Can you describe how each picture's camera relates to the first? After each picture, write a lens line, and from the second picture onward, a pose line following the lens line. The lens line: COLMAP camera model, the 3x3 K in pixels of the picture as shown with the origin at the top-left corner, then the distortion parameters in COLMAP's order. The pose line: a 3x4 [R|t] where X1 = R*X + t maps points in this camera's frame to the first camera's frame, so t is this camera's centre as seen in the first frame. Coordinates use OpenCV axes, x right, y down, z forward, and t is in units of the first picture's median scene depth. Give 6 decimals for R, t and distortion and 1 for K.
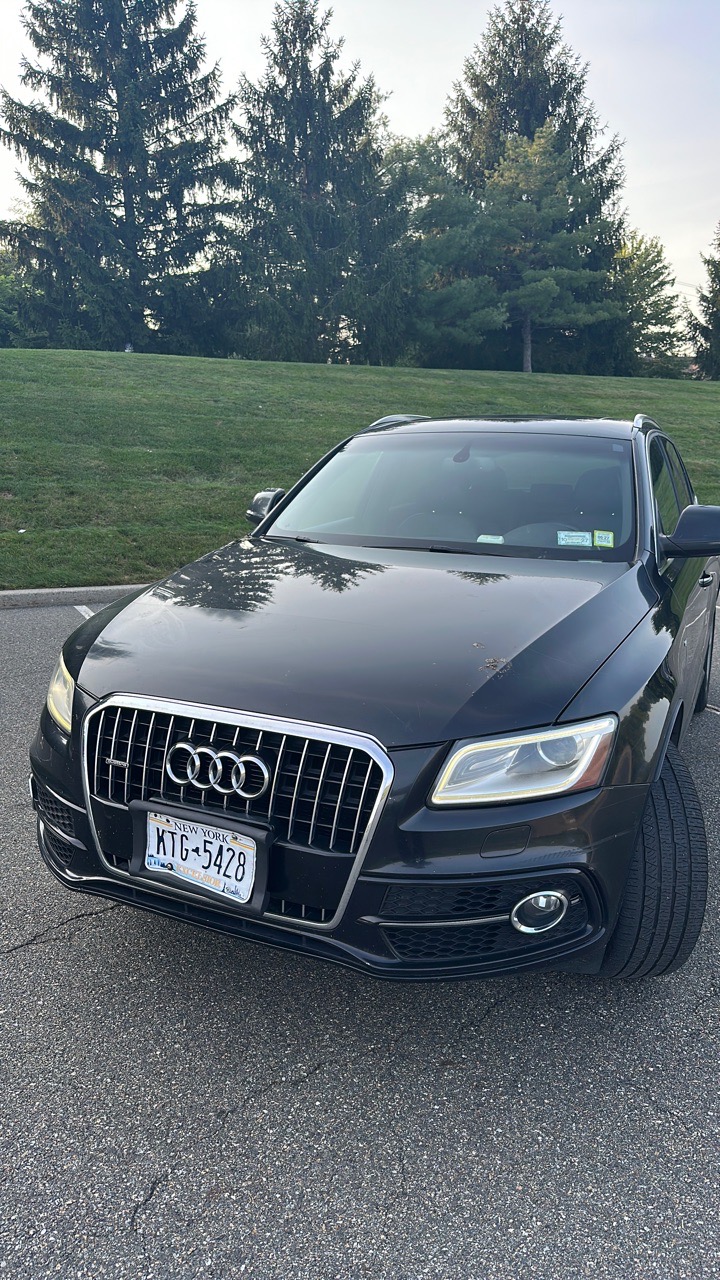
lens RADIAL K [[861.0, 0, 359.9], [0, 861.0, 645.1], [0, 0, 1]] dist [0.019782, -0.031928]
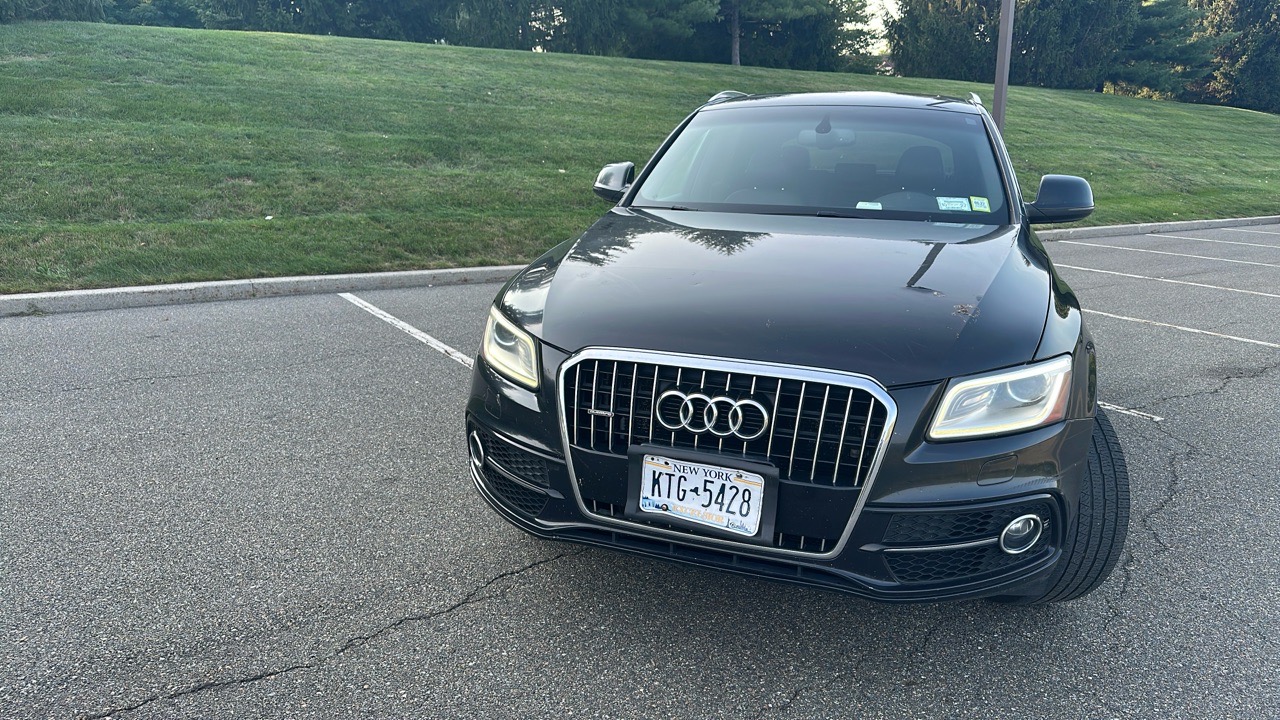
lens RADIAL K [[853.2, 0, 644.0], [0, 853.2, 371.5], [0, 0, 1]] dist [0.069125, -0.102315]
pose [[0.994136, -0.020337, 0.106204, -0.034604], [0.016716, 0.999252, 0.034874, 0.005429], [-0.106834, -0.032895, 0.993733, -0.001970]]
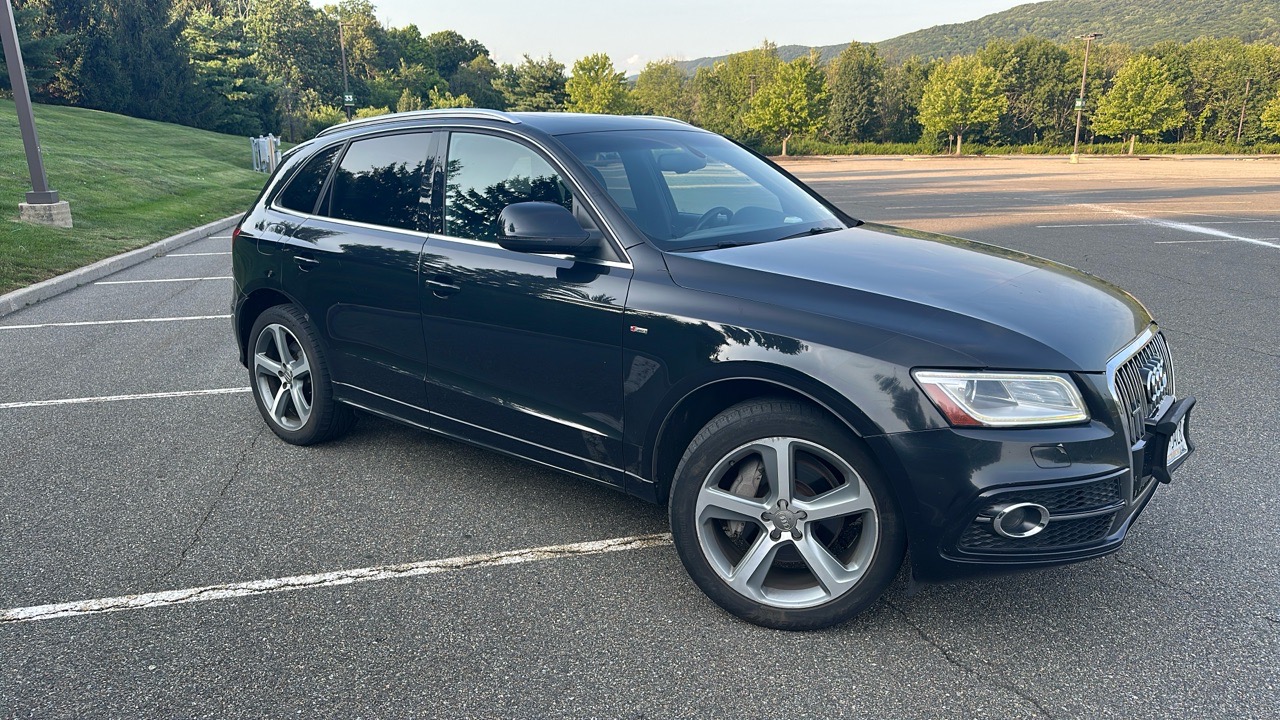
lens RADIAL K [[861.0, 0, 638.6], [0, 861.0, 360.8], [0, 0, 1]] dist [0.019782, -0.031928]
pose [[0.254644, -0.248748, 0.934495, -0.157148], [0.234229, 0.953441, 0.189965, -0.031790], [-0.938239, 0.170512, 0.301052, 0.130583]]
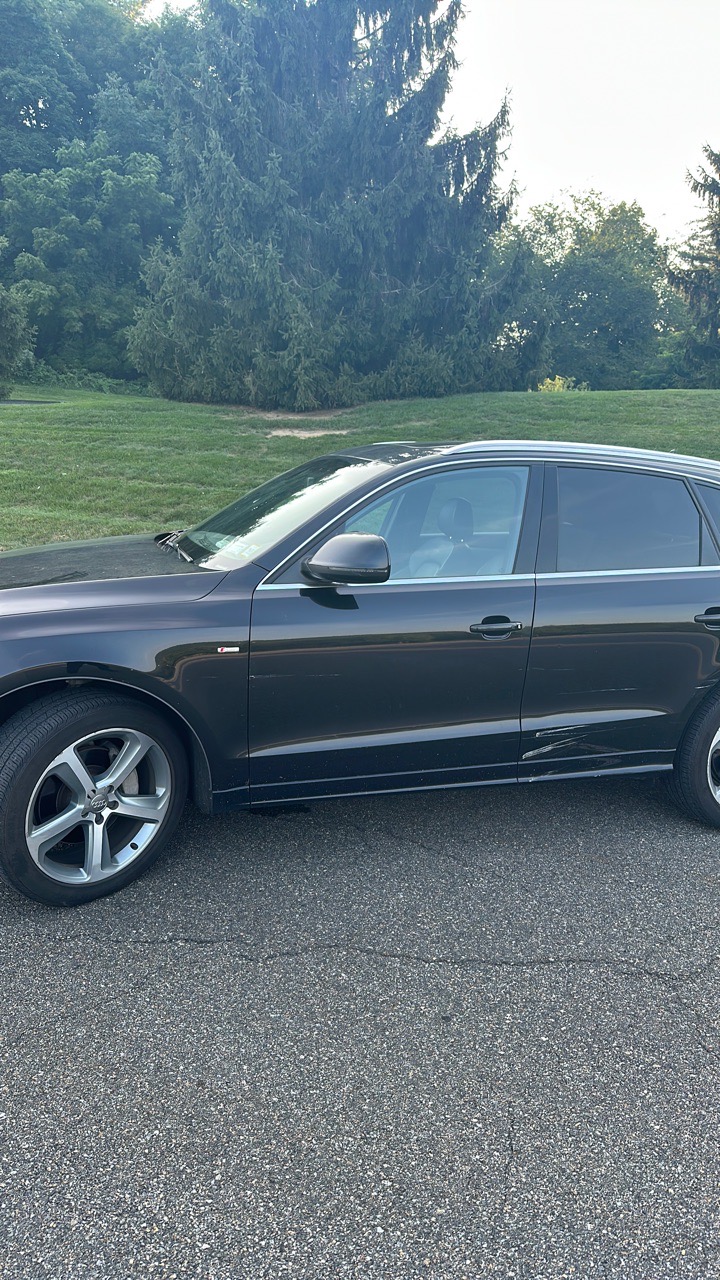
lens RADIAL K [[857.8, 0, 360.0], [0, 857.8, 640.0], [0, 0, 1]] dist [0.103158, -0.189240]
pose [[0.670483, 0.166070, -0.723100, 0.167414], [-0.204047, 0.978318, 0.035485, -0.011435], [0.713315, 0.123755, 0.689831, 0.052629]]
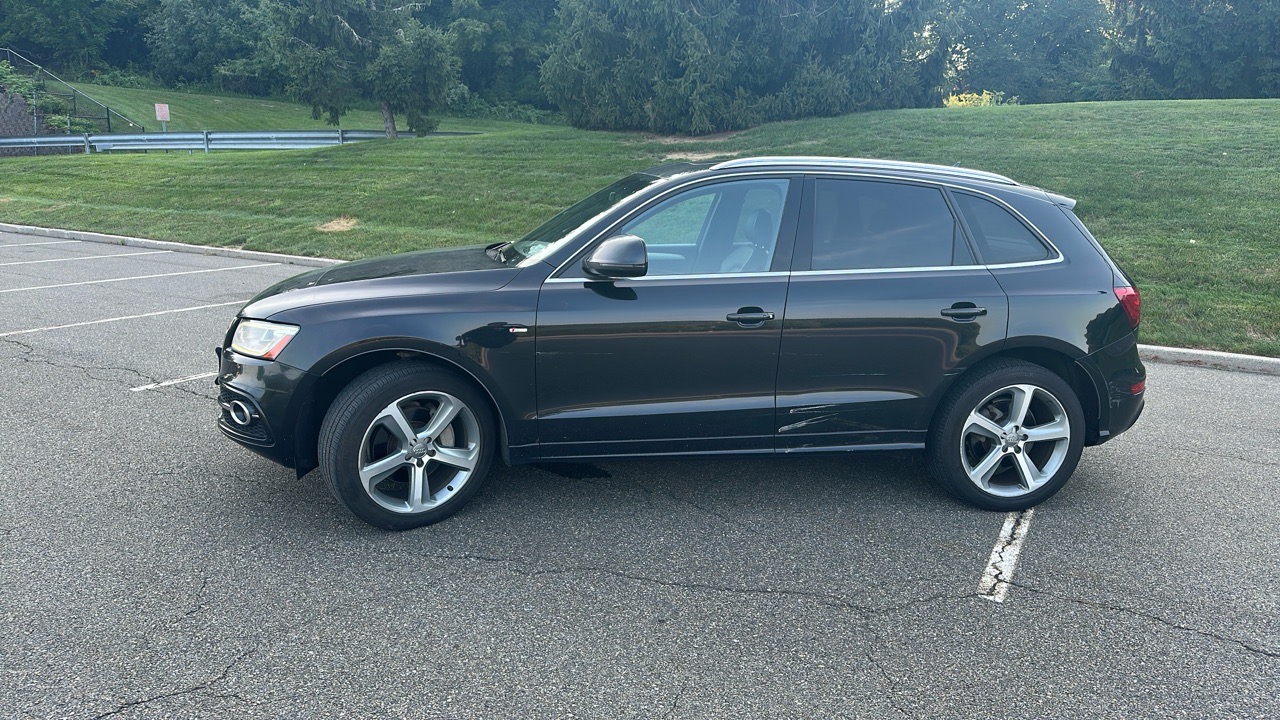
lens RADIAL K [[853.4, 0, 641.0], [0, 853.4, 357.7], [0, 0, 1]] dist [0.147813, -0.241249]
pose [[0.538850, 0.170862, -0.824892, 0.209711], [-0.211181, 0.975345, 0.064075, -0.011436], [0.815502, 0.139674, 0.561647, 0.057690]]
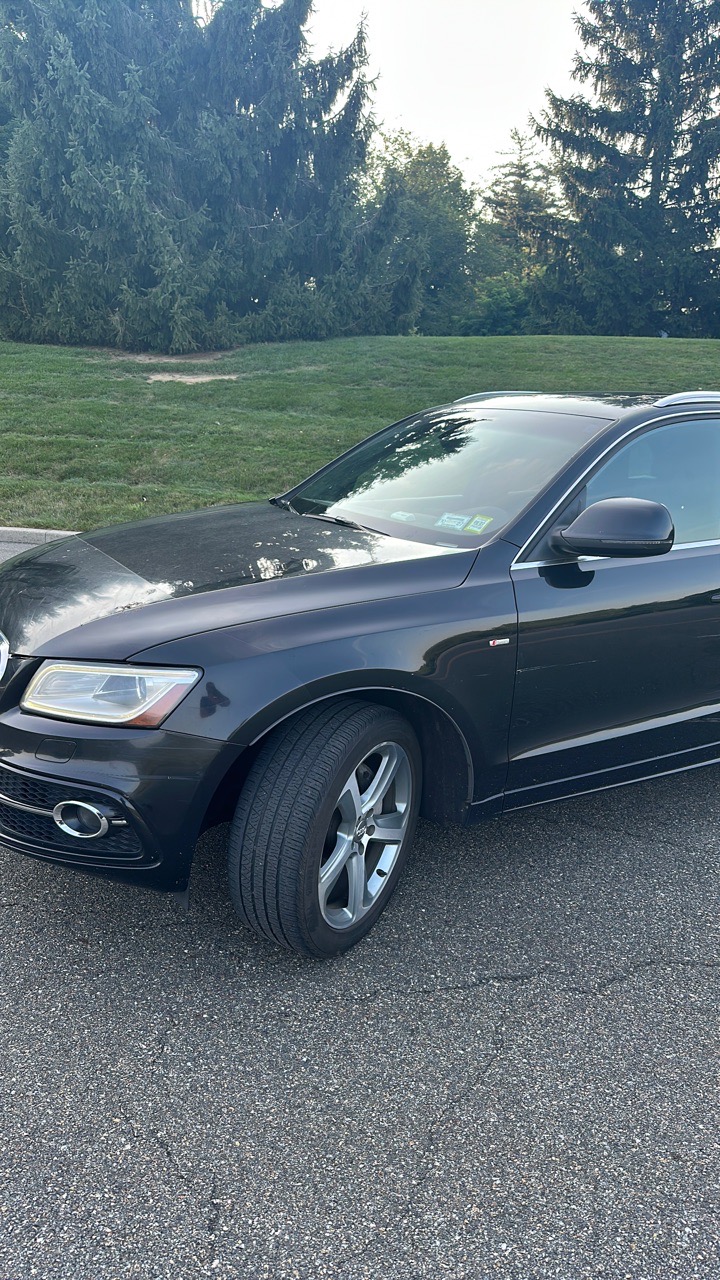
lens RADIAL K [[865.5, 0, 360.0], [0, 865.5, 640.0], [0, 0, 1]] dist [0.029596, -0.040918]
pose [[0.813600, 0.162041, -0.558388, 0.102899], [-0.157933, 0.985862, 0.055975, -0.004395], [0.559564, 0.042647, 0.827689, 0.022494]]
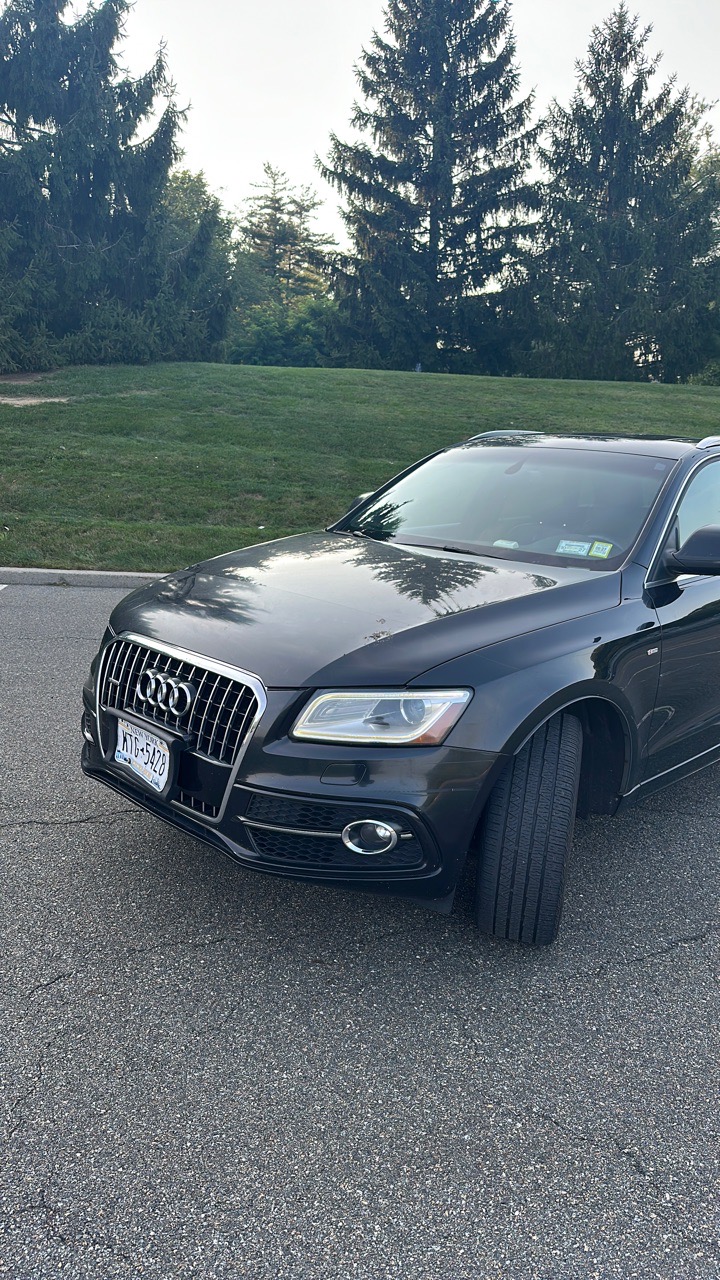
lens RADIAL K [[862.9, 0, 359.3], [0, 862.9, 641.7], [0, 0, 1]] dist [0.019854, -0.031159]
pose [[0.939094, 0.105004, -0.327224, 0.051913], [-0.112105, 0.993692, -0.002859, 0.003768], [0.324860, 0.039368, 0.944942, -0.014504]]
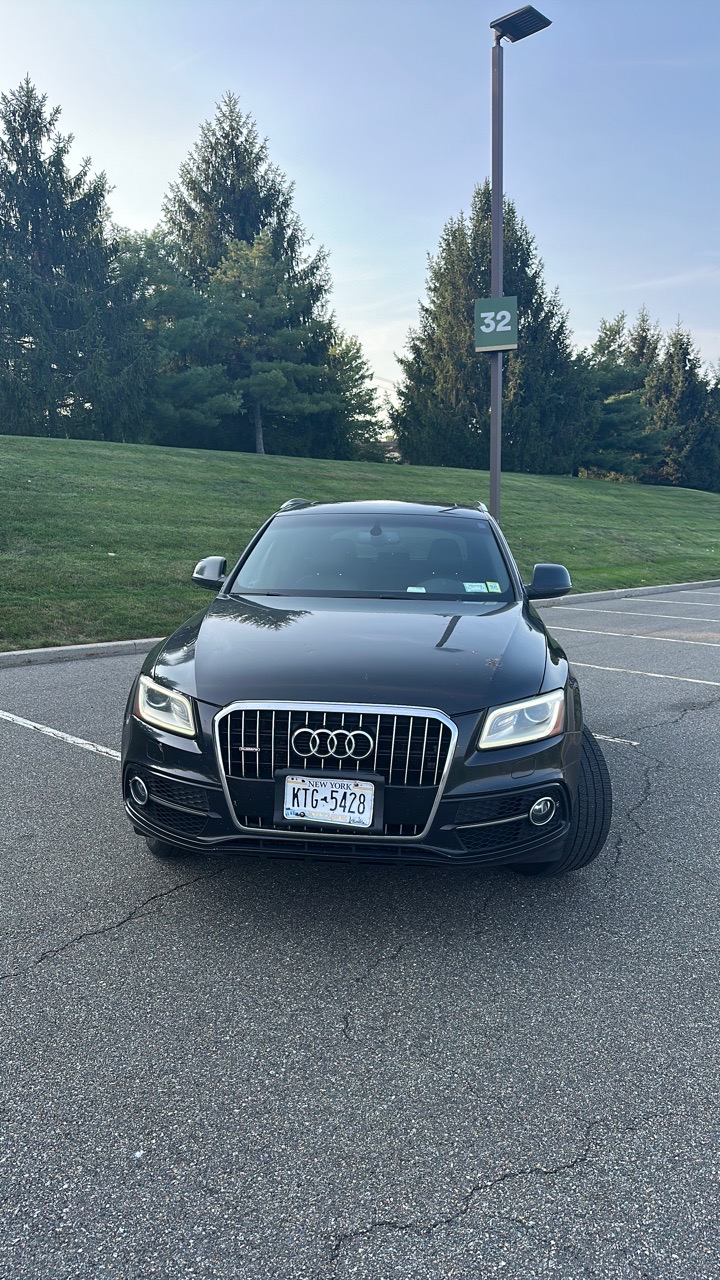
lens RADIAL K [[853.2, 0, 361.1], [0, 853.2, 642.5], [0, 0, 1]] dist [0.069125, -0.102315]
pose [[0.945250, -0.046403, 0.323031, -0.056498], [0.073494, 0.994681, -0.072174, 0.008042], [-0.317963, 0.091964, 0.943632, -0.039334]]
